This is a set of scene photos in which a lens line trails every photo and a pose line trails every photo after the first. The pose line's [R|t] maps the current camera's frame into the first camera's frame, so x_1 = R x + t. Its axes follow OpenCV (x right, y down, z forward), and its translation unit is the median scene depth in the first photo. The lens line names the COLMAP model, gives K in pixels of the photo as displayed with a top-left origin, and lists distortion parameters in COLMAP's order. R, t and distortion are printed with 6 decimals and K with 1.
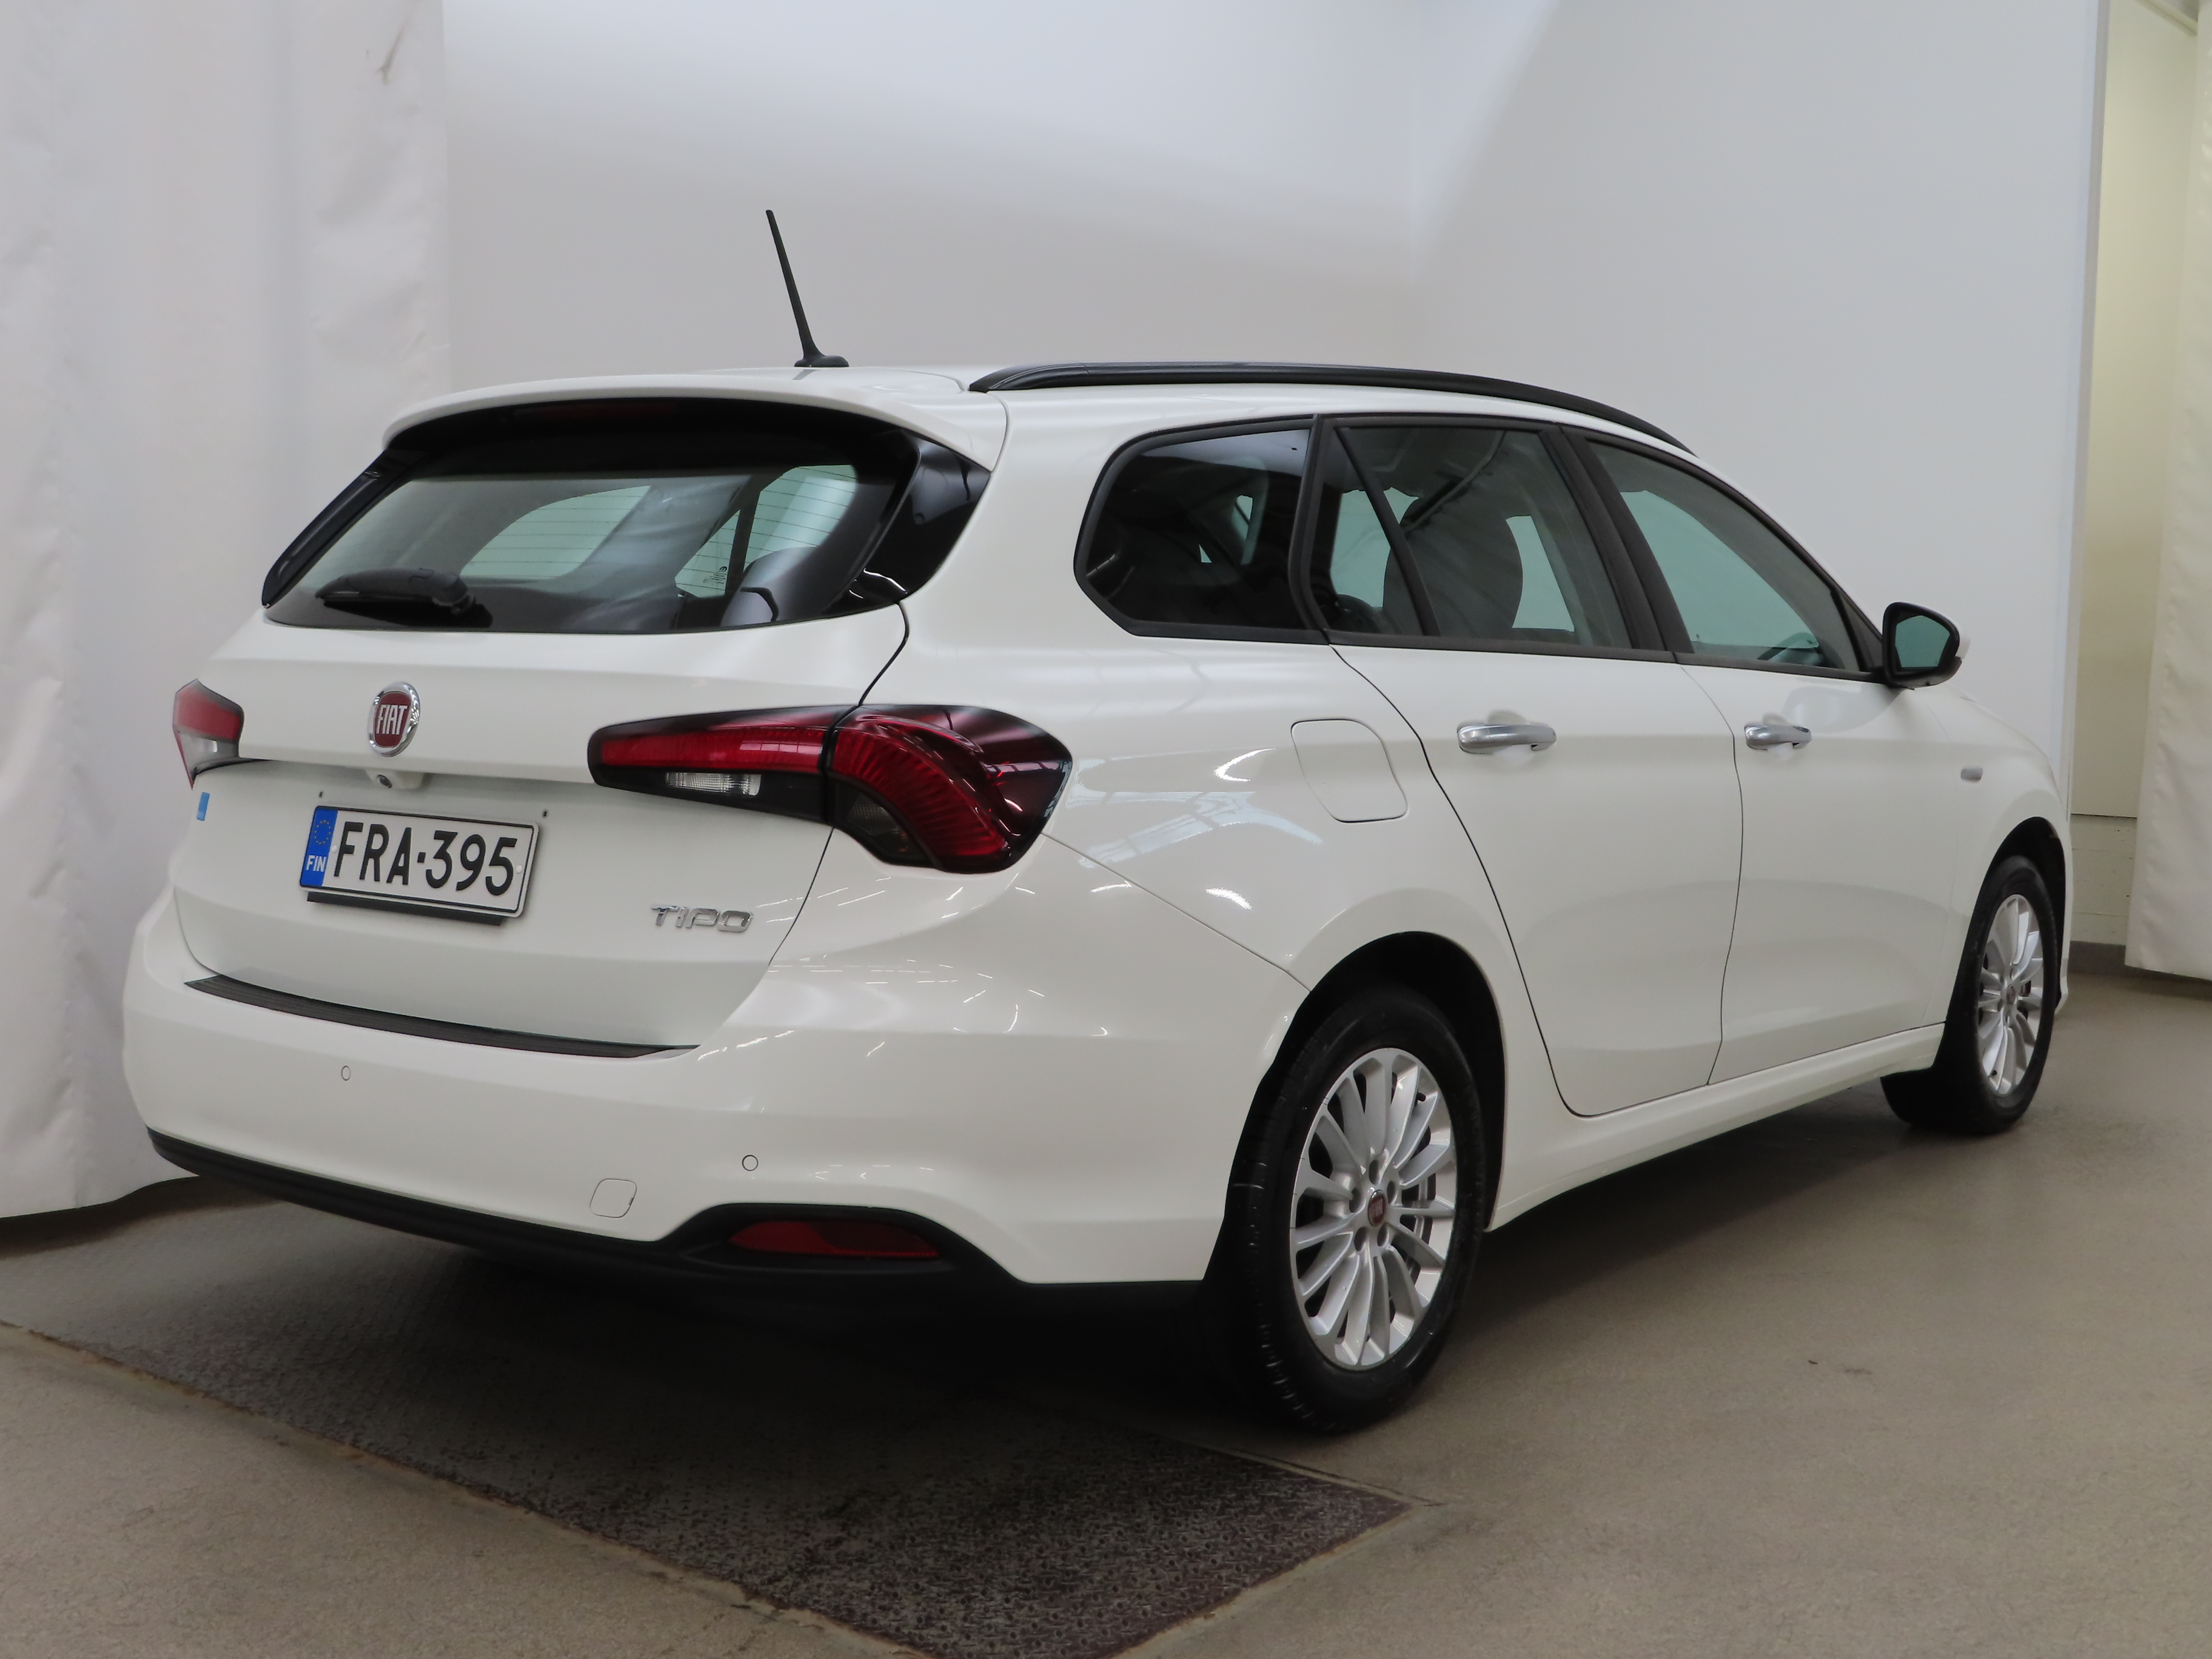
lens RADIAL K [[2550.4, 0, 1106.0], [0, 2550.4, 829.5], [0, 0, 1]] dist [-0.013320, 0.000228]
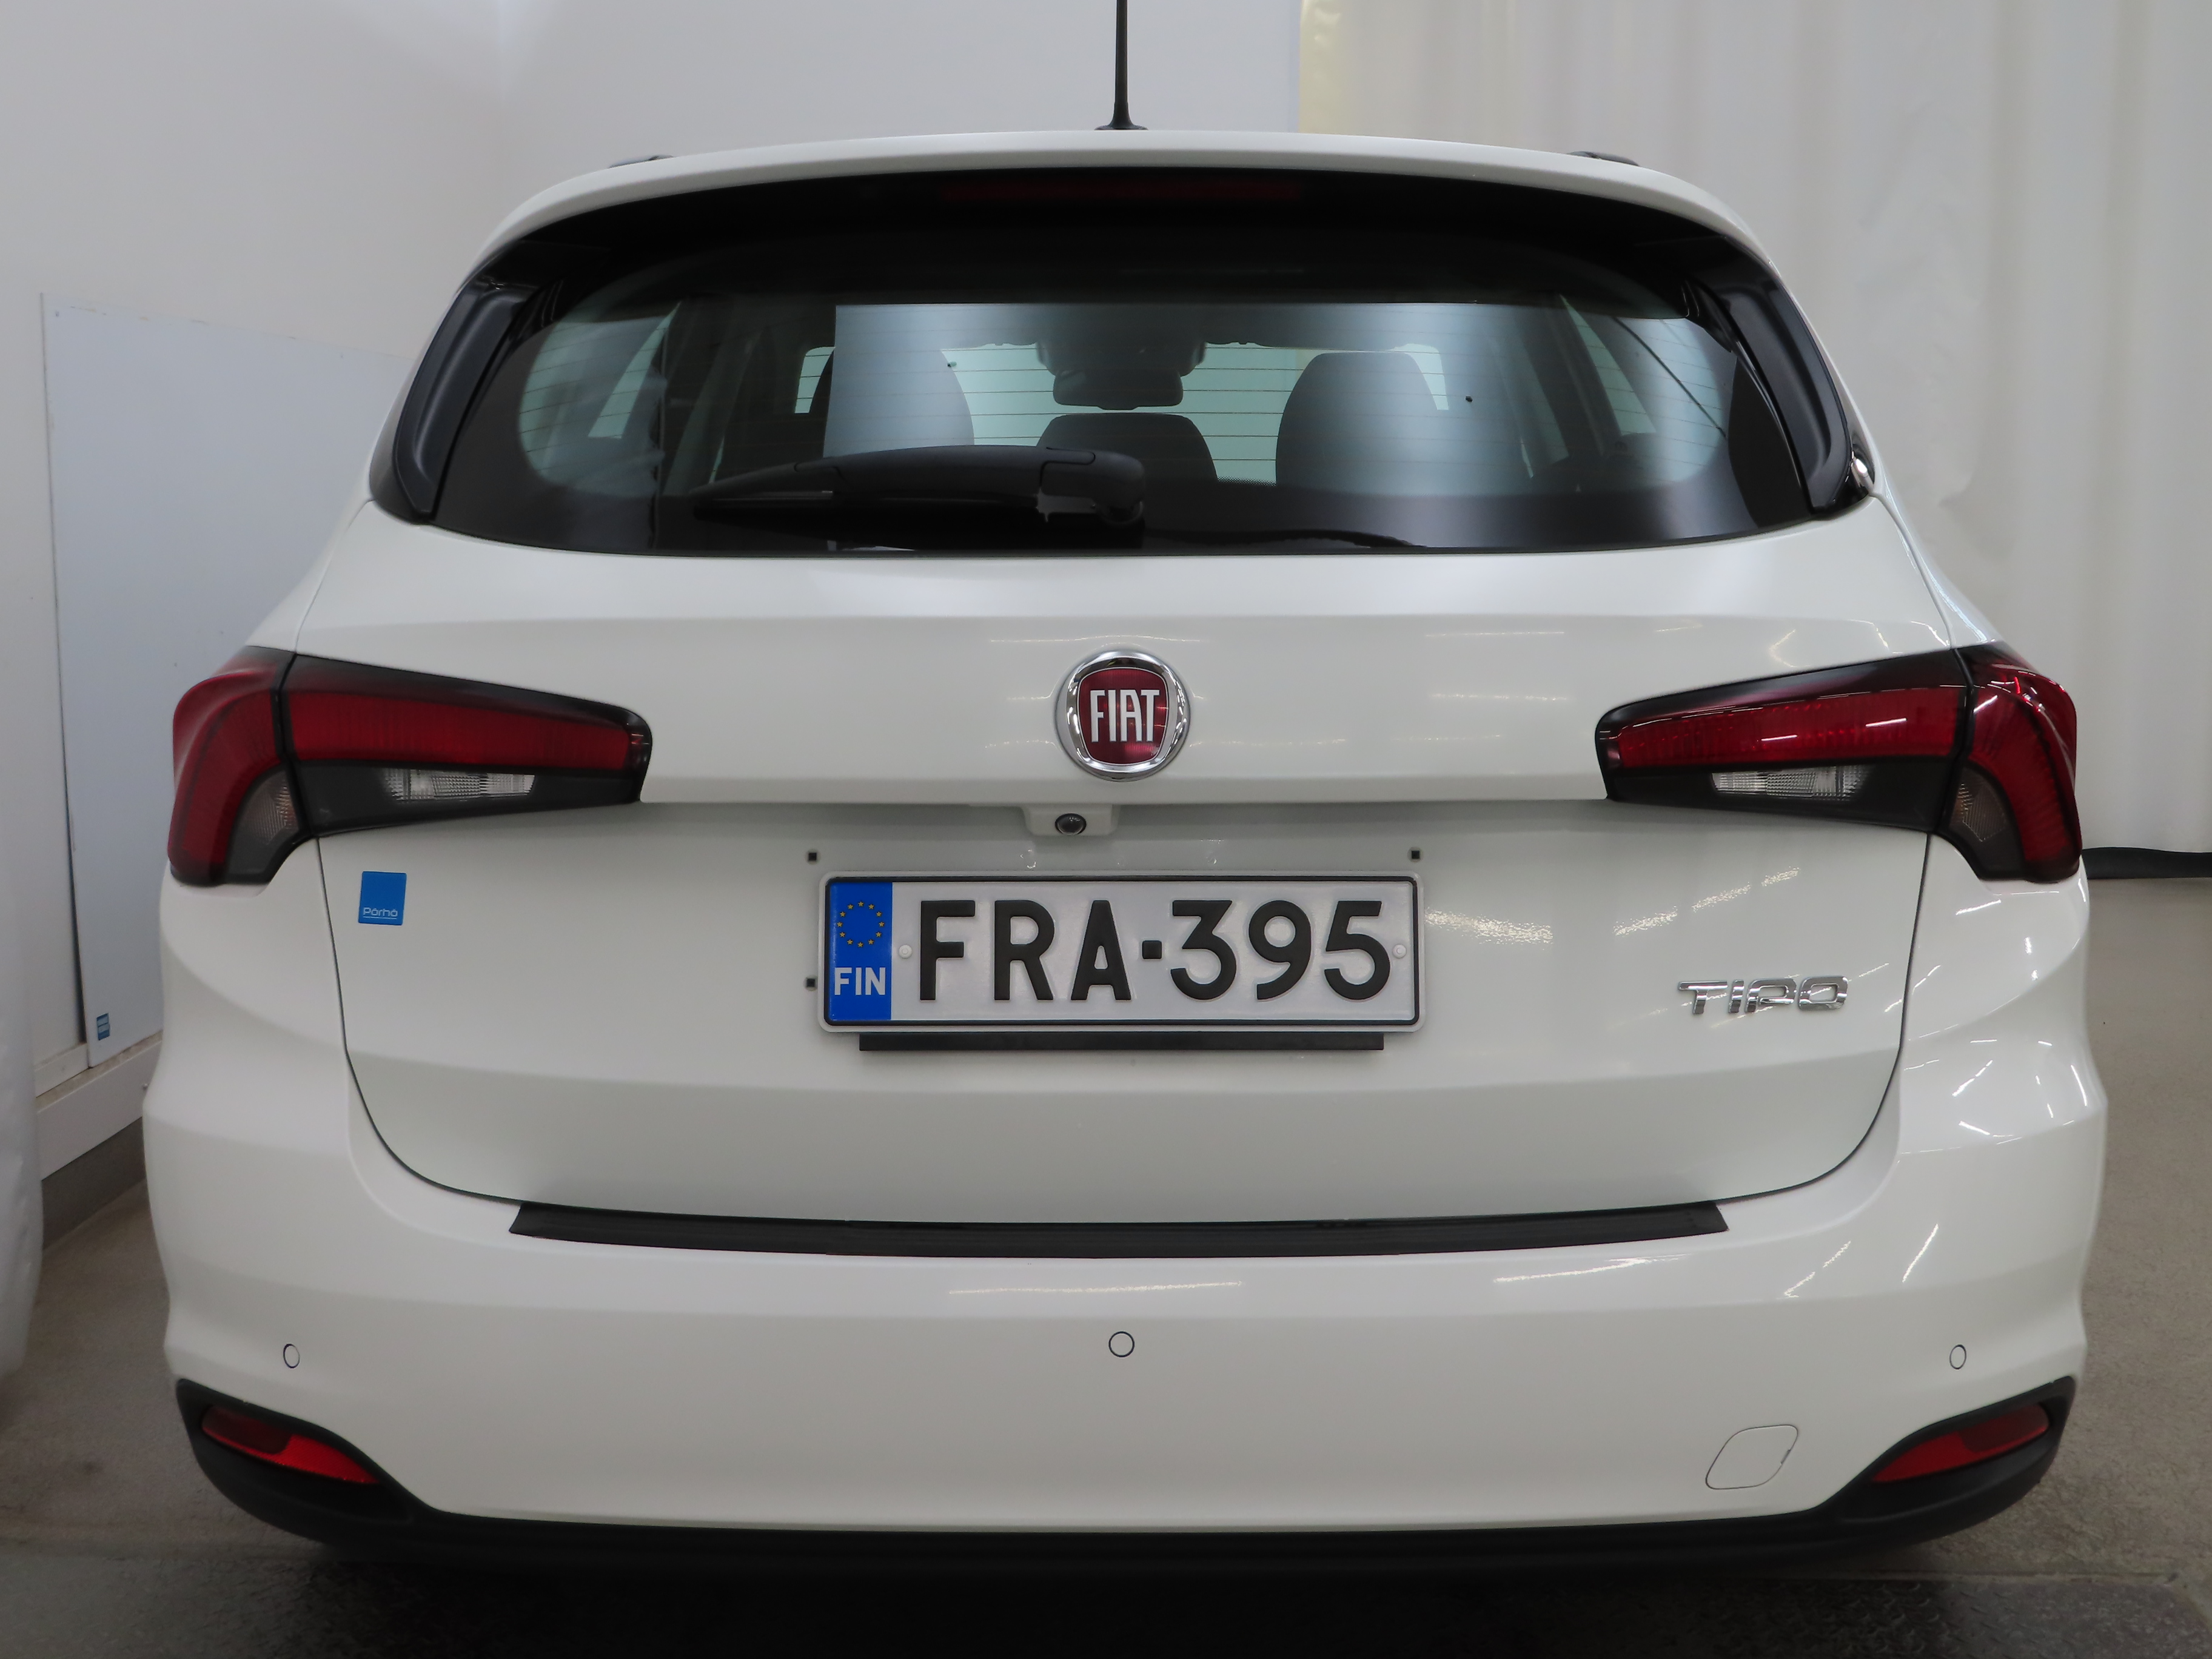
lens RADIAL K [[2550.4, 0, 1106.0], [0, 2550.4, 829.5], [0, 0, 1]] dist [-0.013320, 0.000228]
pose [[0.807134, -0.092212, 0.583122, -0.618473], [0.065873, 0.995625, 0.066266, -0.055751], [-0.586682, -0.015074, 0.809677, 0.545102]]
